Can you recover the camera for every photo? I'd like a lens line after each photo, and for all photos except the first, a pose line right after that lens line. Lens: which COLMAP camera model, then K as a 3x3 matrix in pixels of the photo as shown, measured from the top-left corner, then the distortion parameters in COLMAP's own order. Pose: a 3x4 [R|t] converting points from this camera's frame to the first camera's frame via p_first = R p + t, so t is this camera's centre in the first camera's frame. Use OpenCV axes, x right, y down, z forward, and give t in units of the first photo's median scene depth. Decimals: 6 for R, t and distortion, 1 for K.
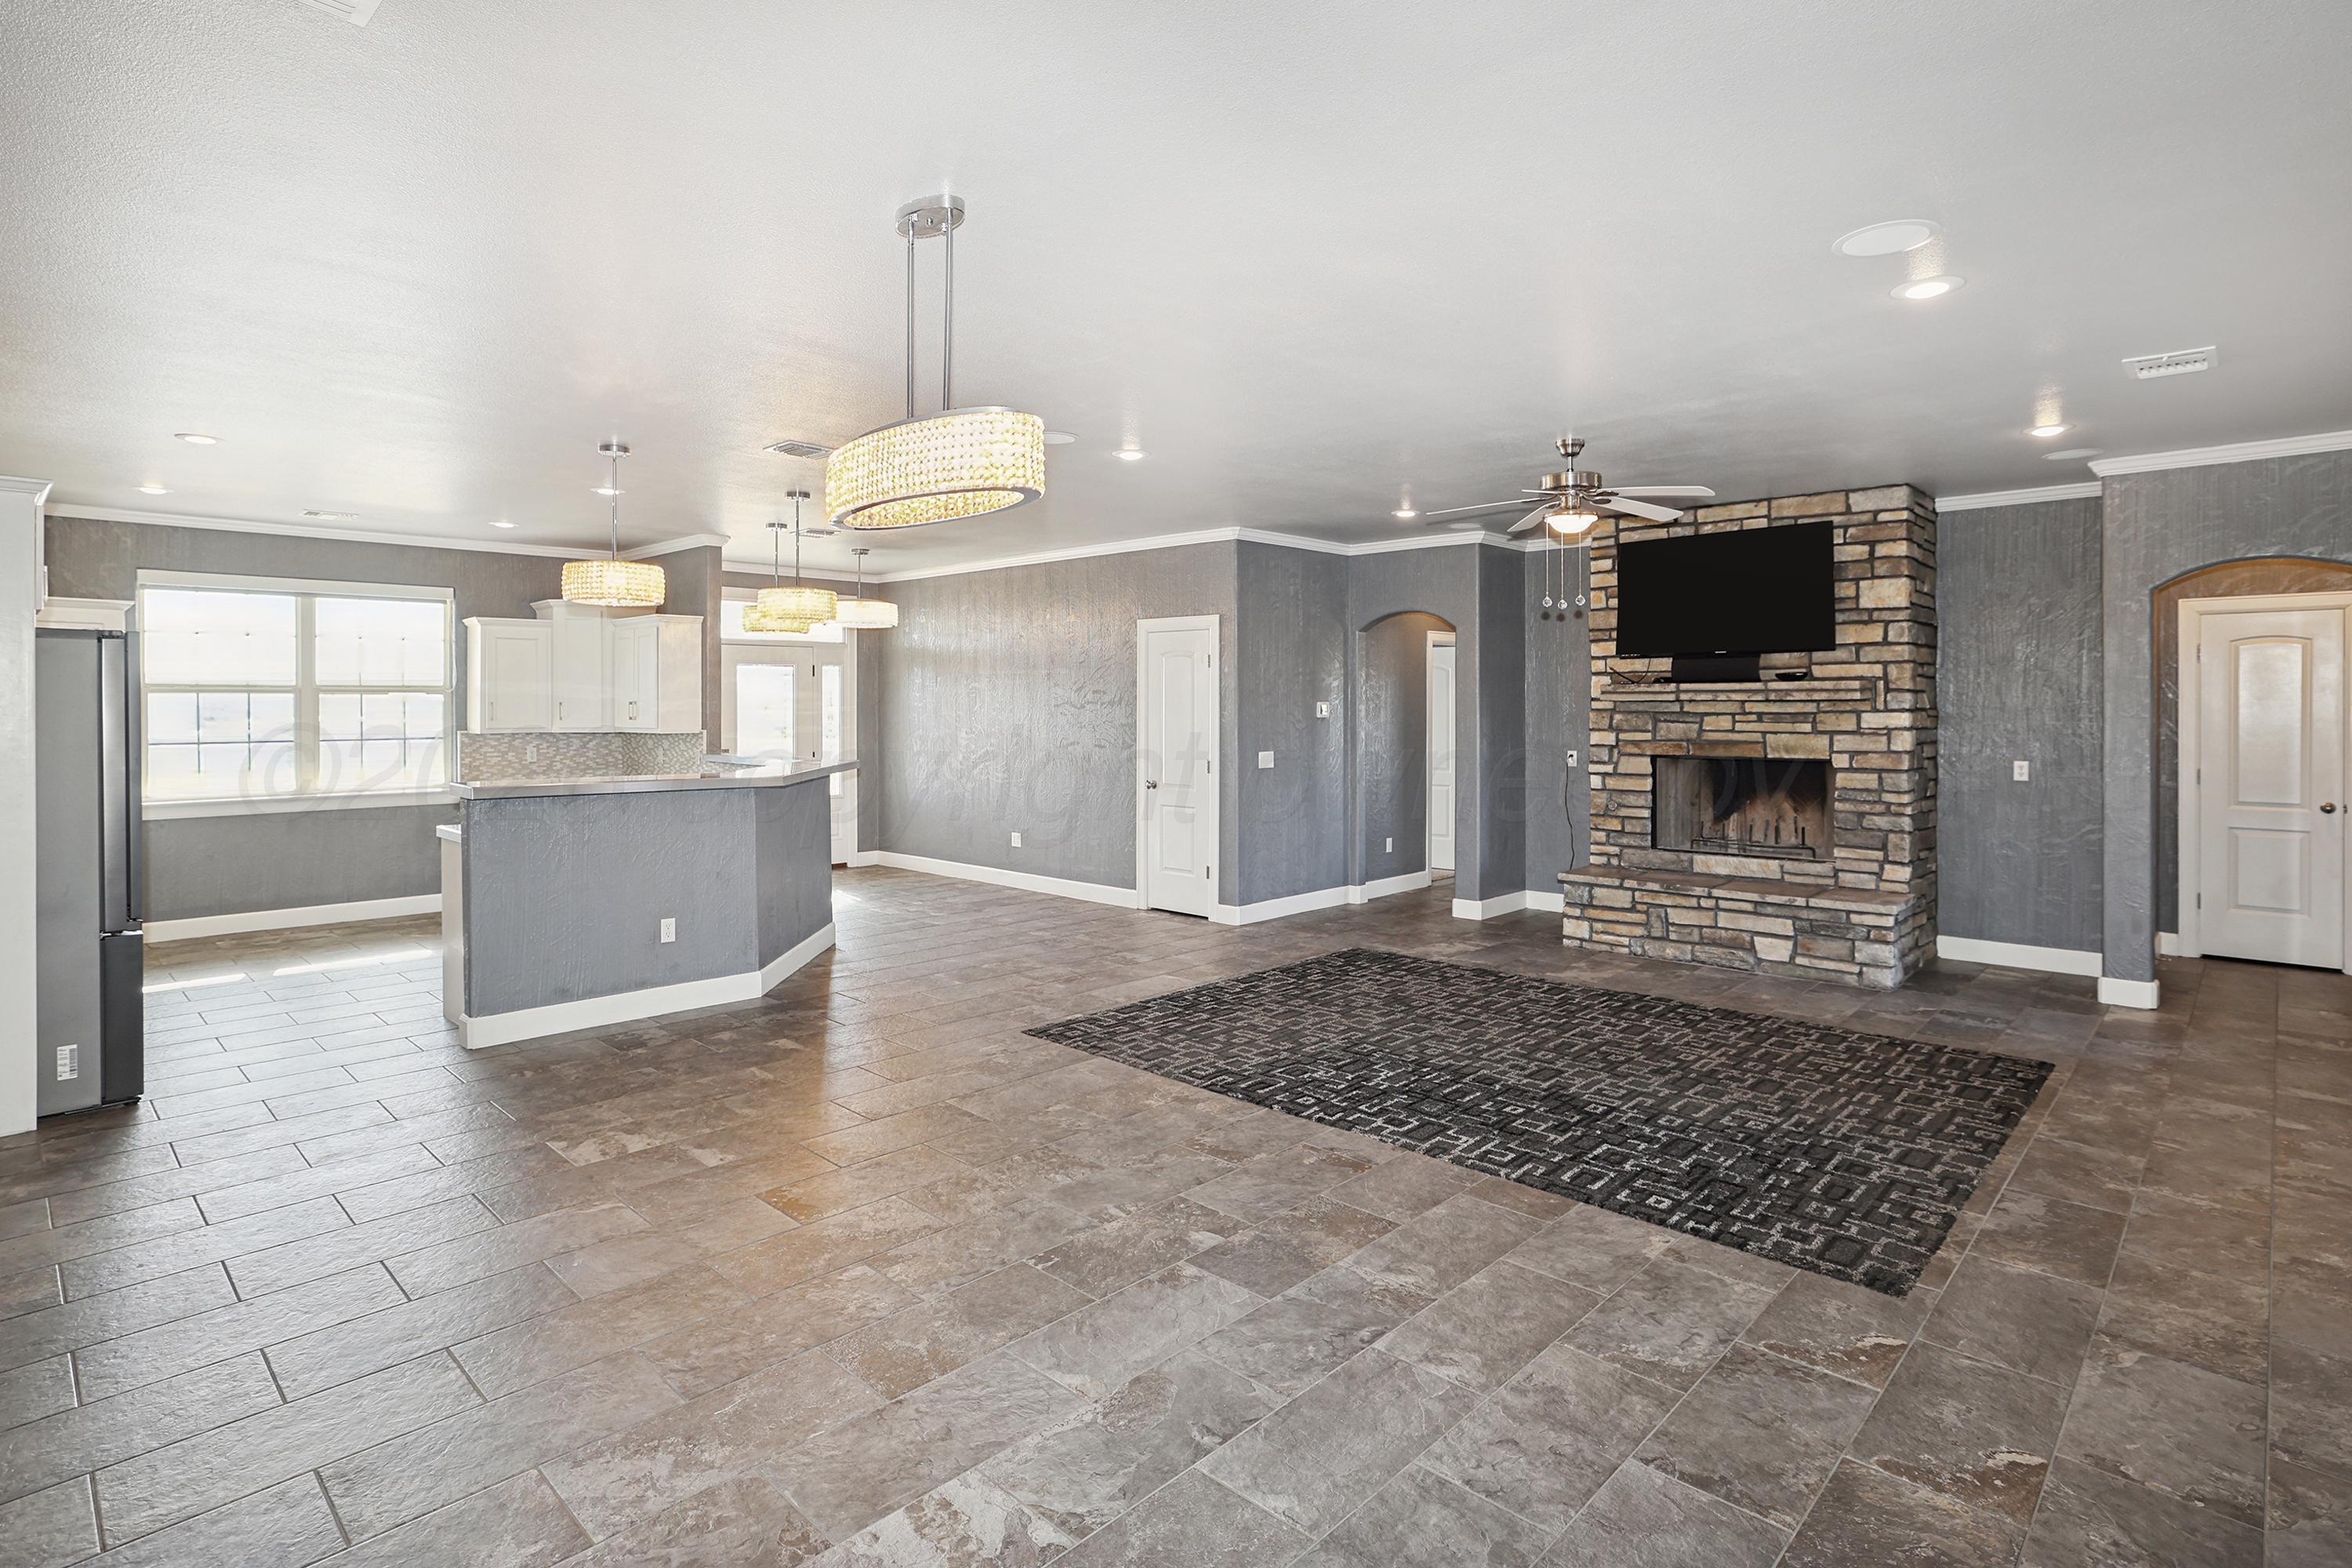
lens RADIAL K [[1174.4, 0, 1145.8], [0, 1174.4, 694.1], [0, 0, 1]] dist [-0.016866, 0.006431]
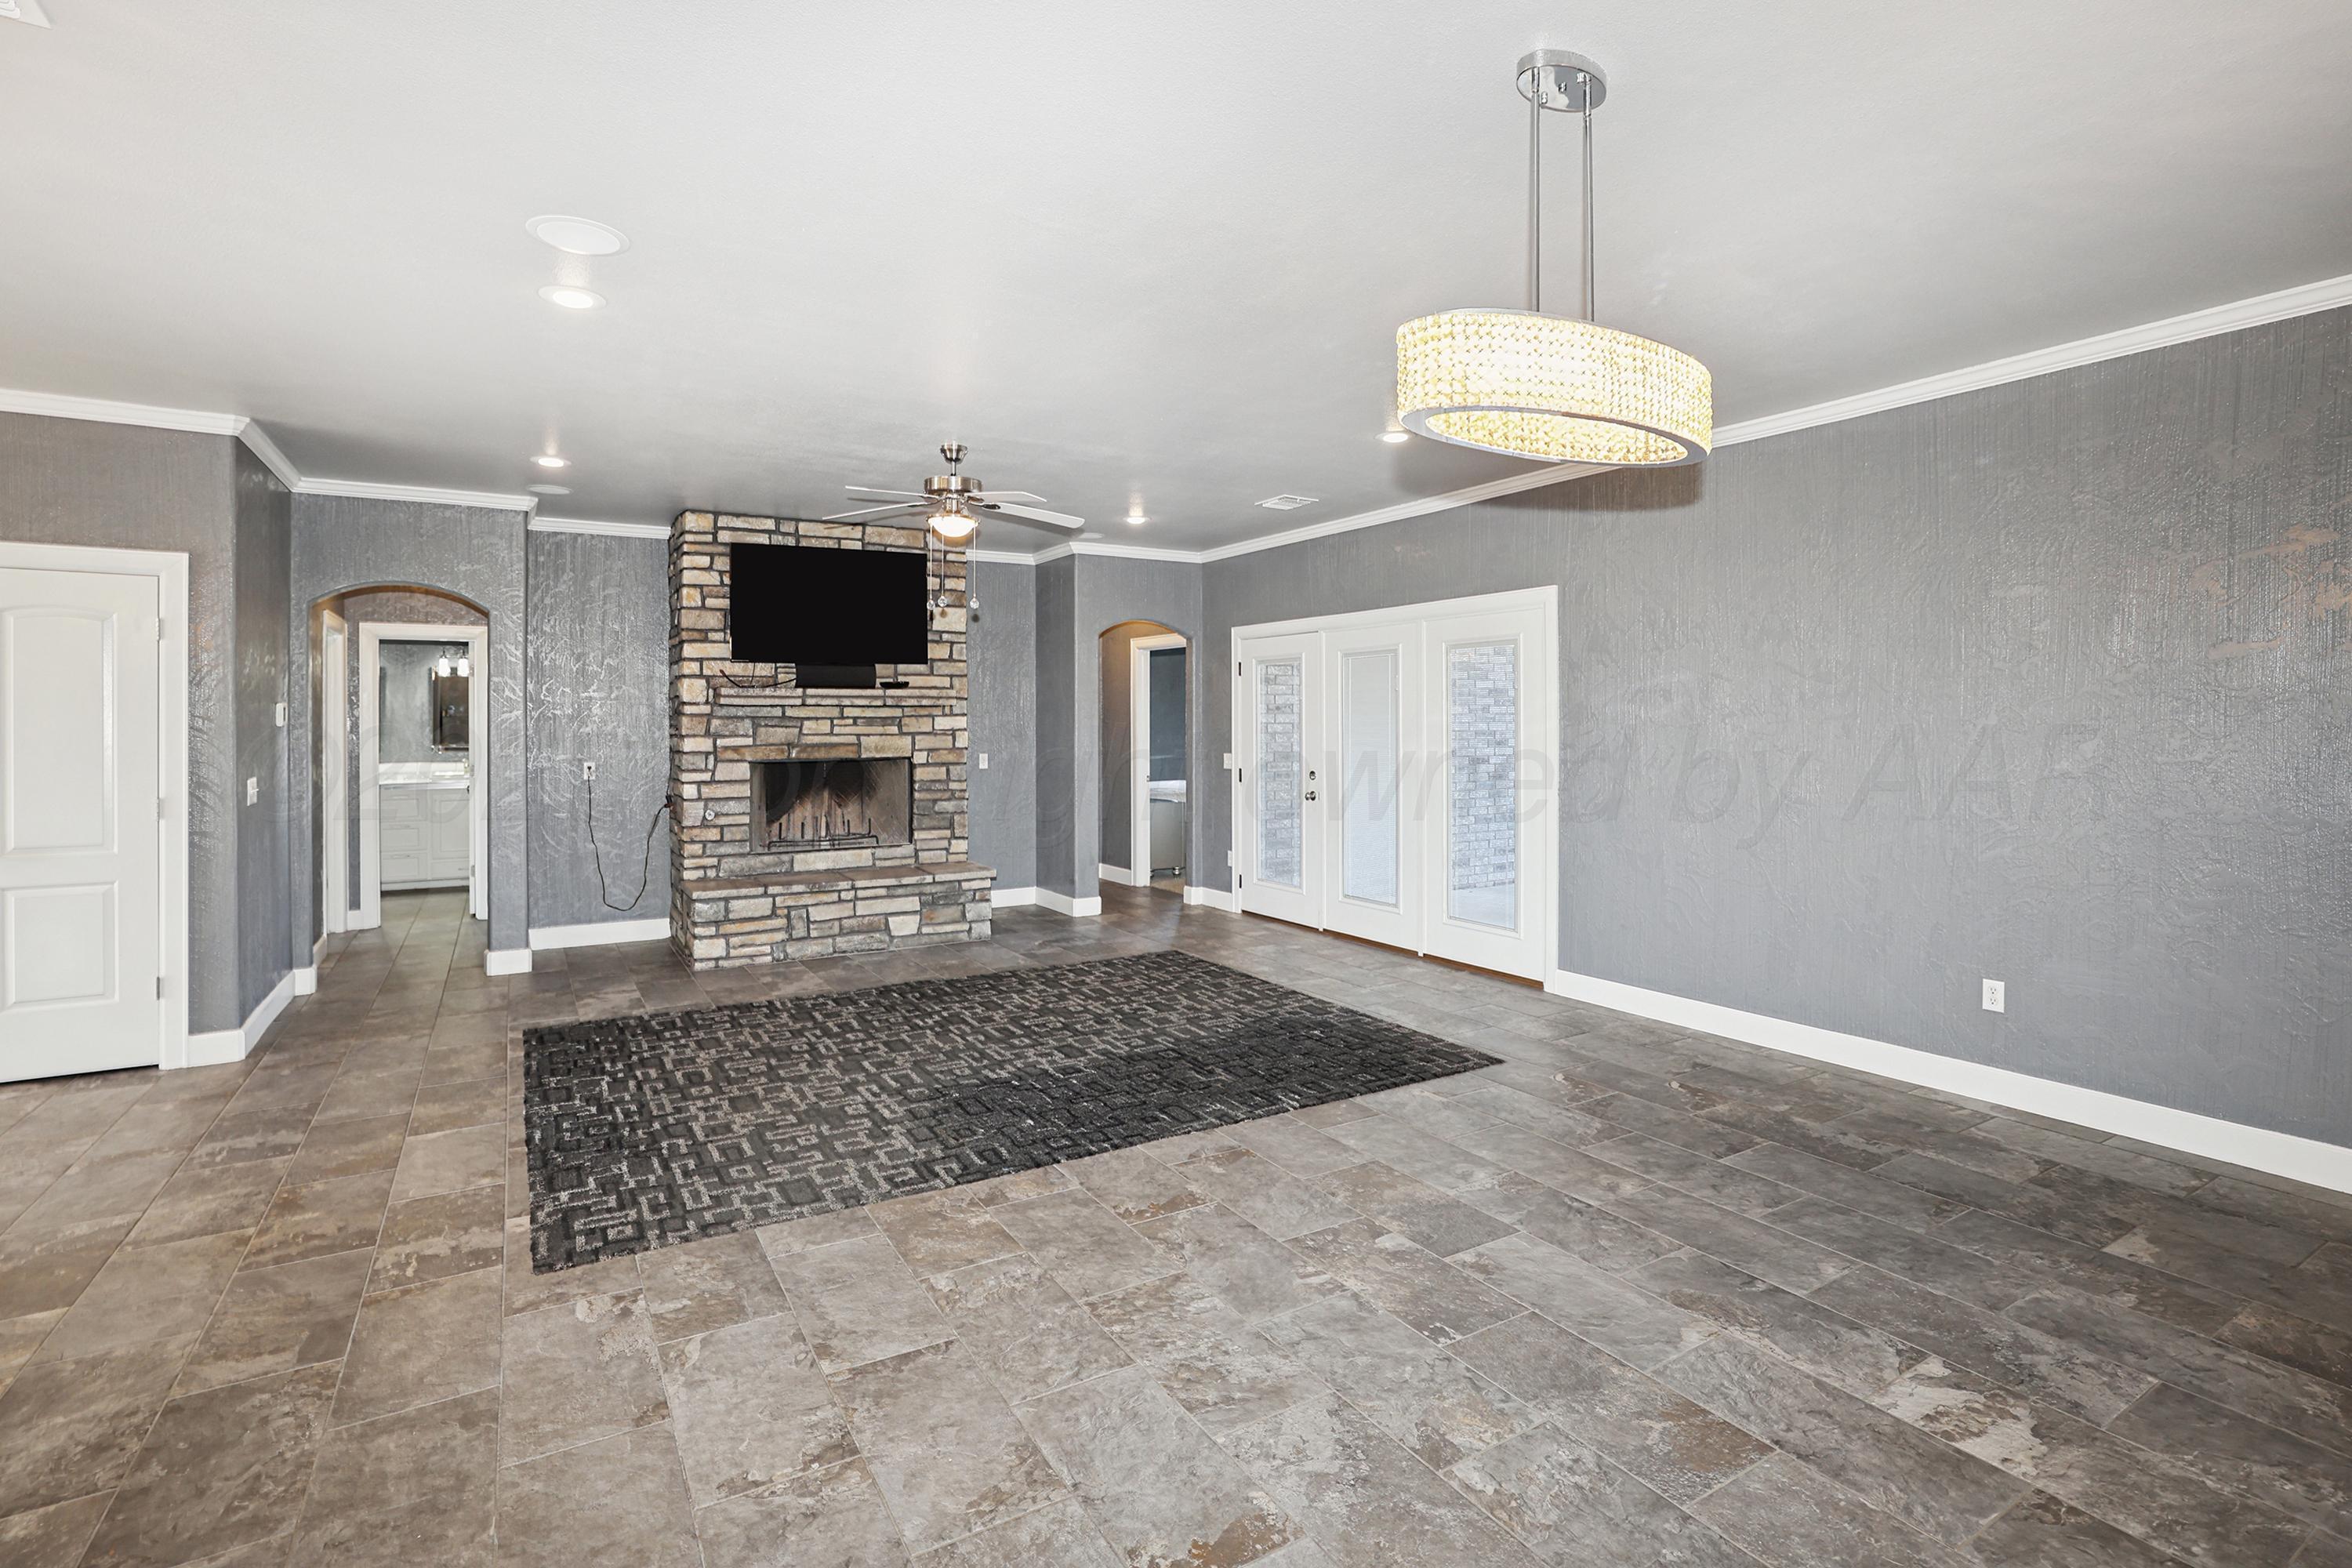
lens RADIAL K [[1117.5, 0, 1159.3], [0, 1117.5, 736.9], [0, 0, 1]] dist [-0.035977, 0.006572]
pose [[0.251267, -0.011764, 0.967846, -0.446030], [-0.008020, 0.999867, 0.014236, 0.018110], [-0.967884, -0.011339, 0.251139, 0.487144]]
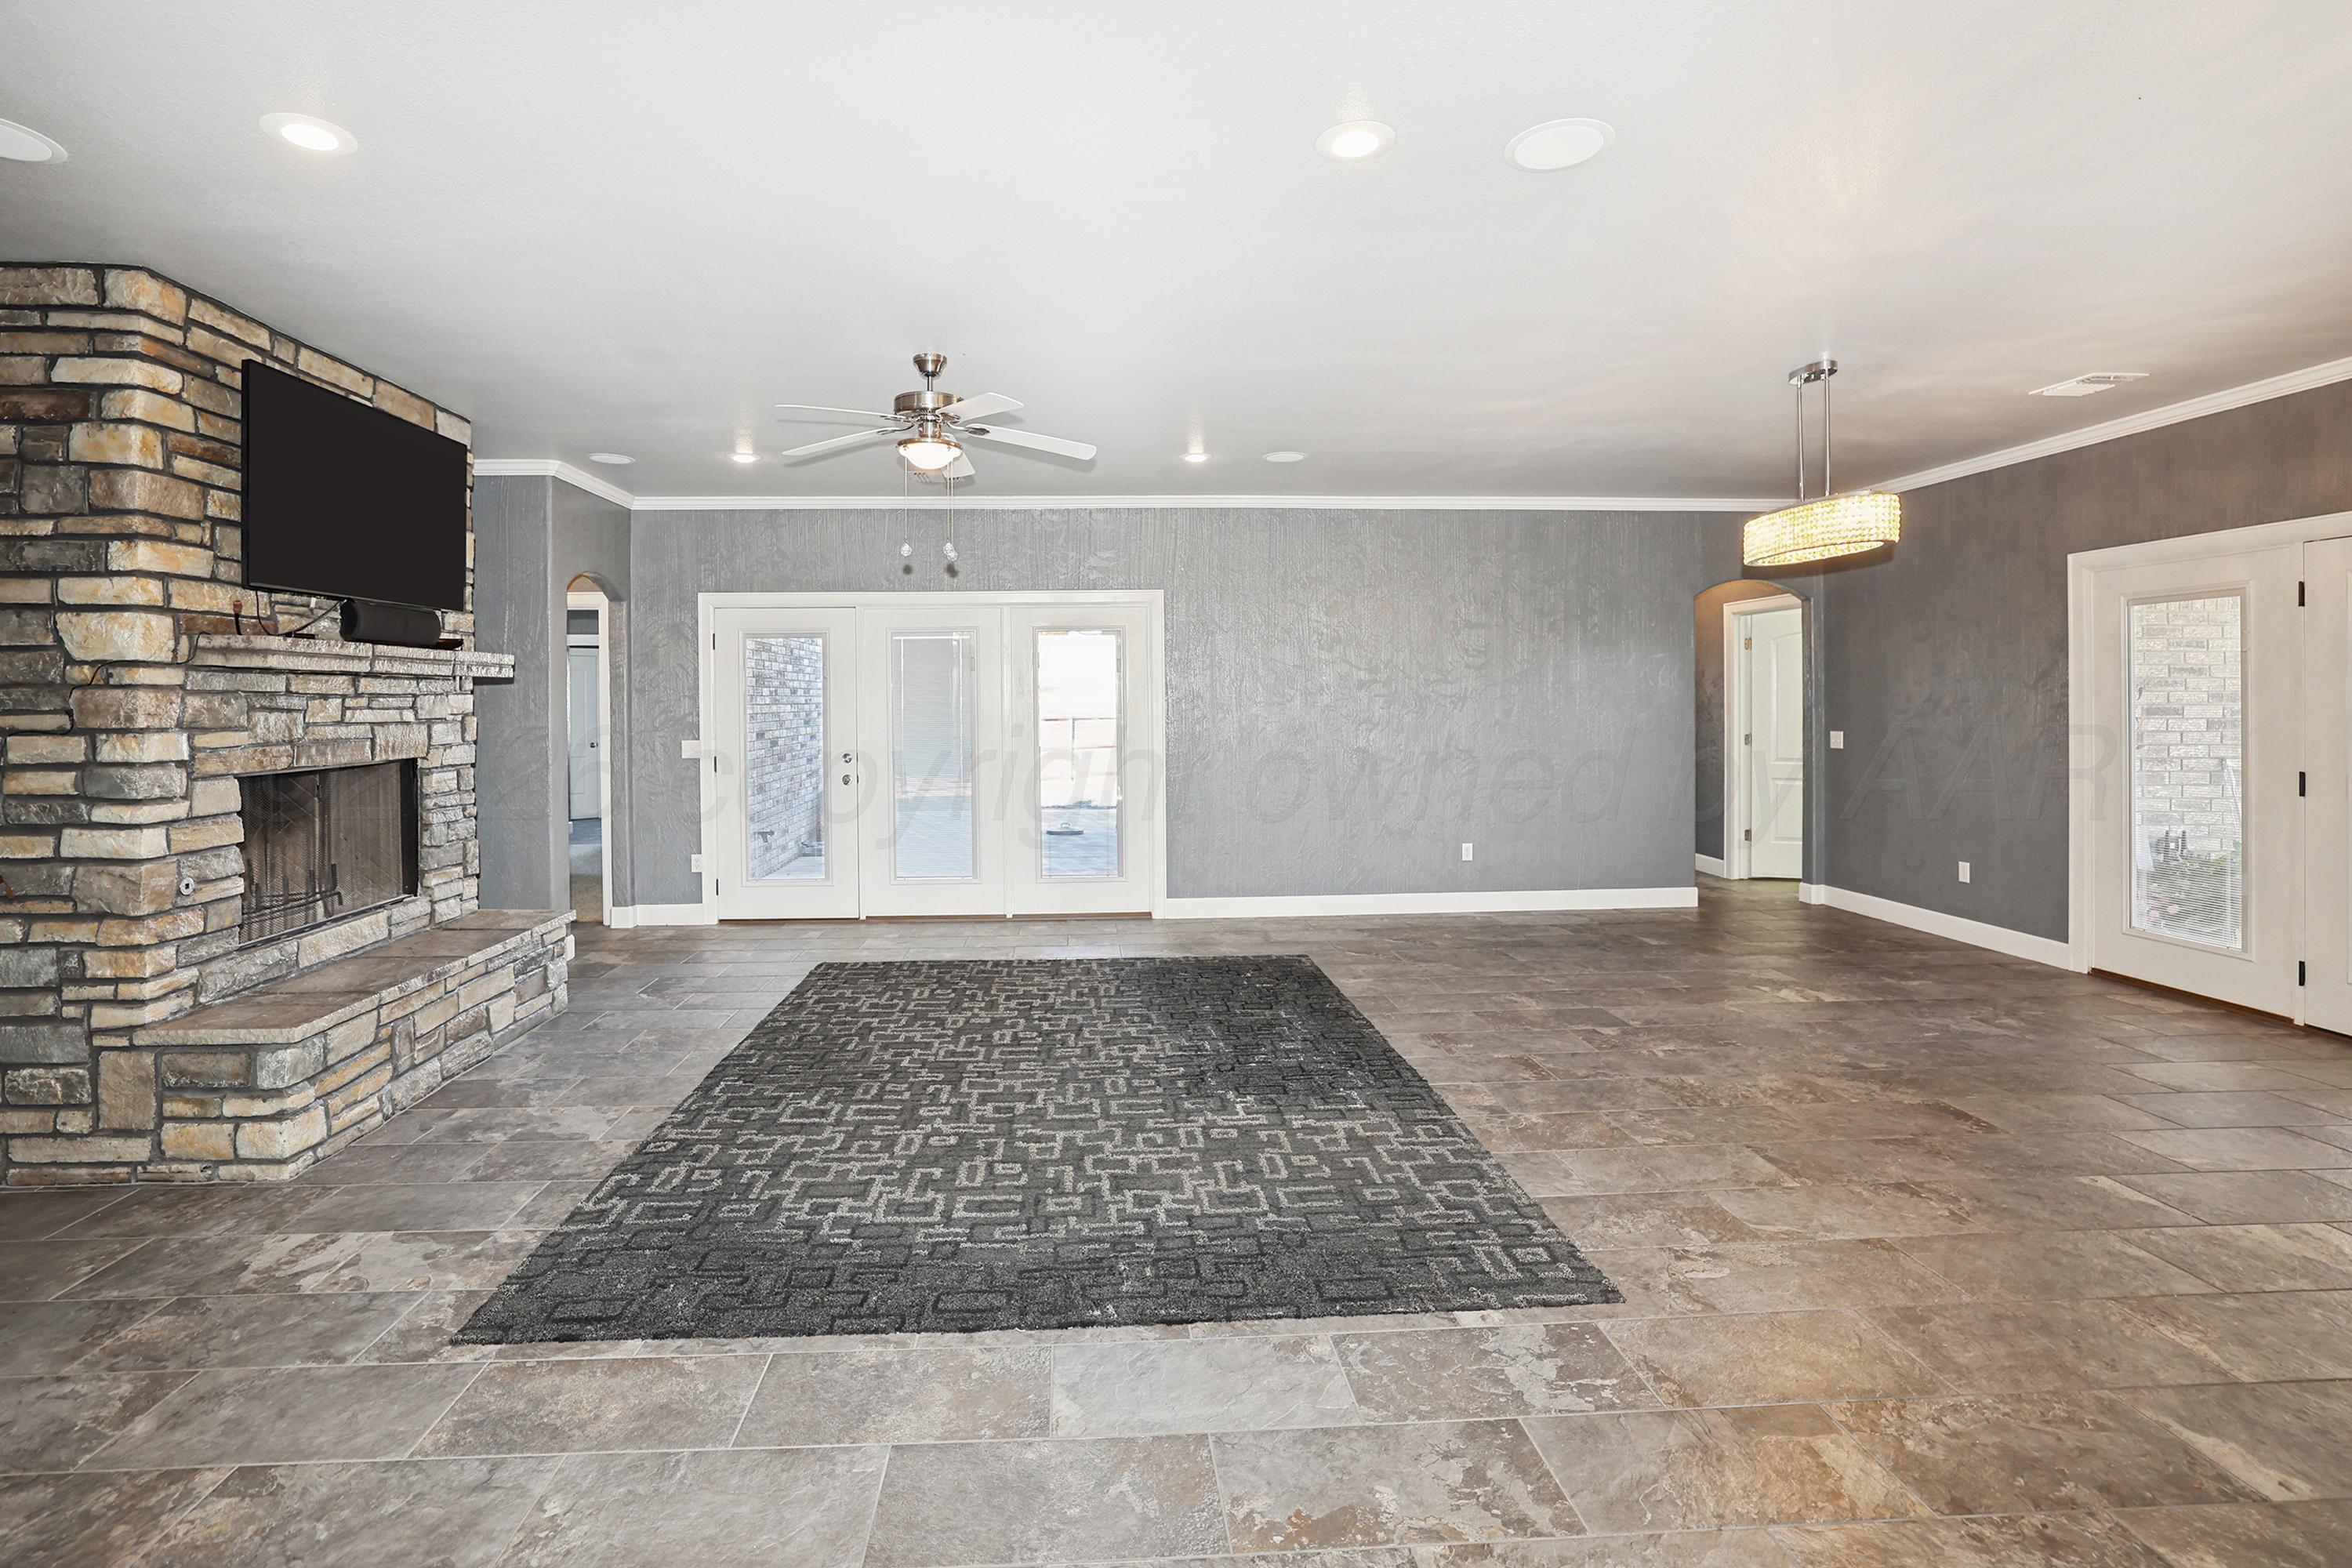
lens RADIAL K [[1103.4, 0, 1129.8], [0, 1103.4, 719.2], [0, 0, 1]] dist [-0.029532, 0.000146]
pose [[-0.742773, -0.004325, 0.669530, -0.219011], [-0.000257, 0.999981, 0.006174, 0.027610], [-0.669544, 0.004414, -0.742760, 1.241400]]
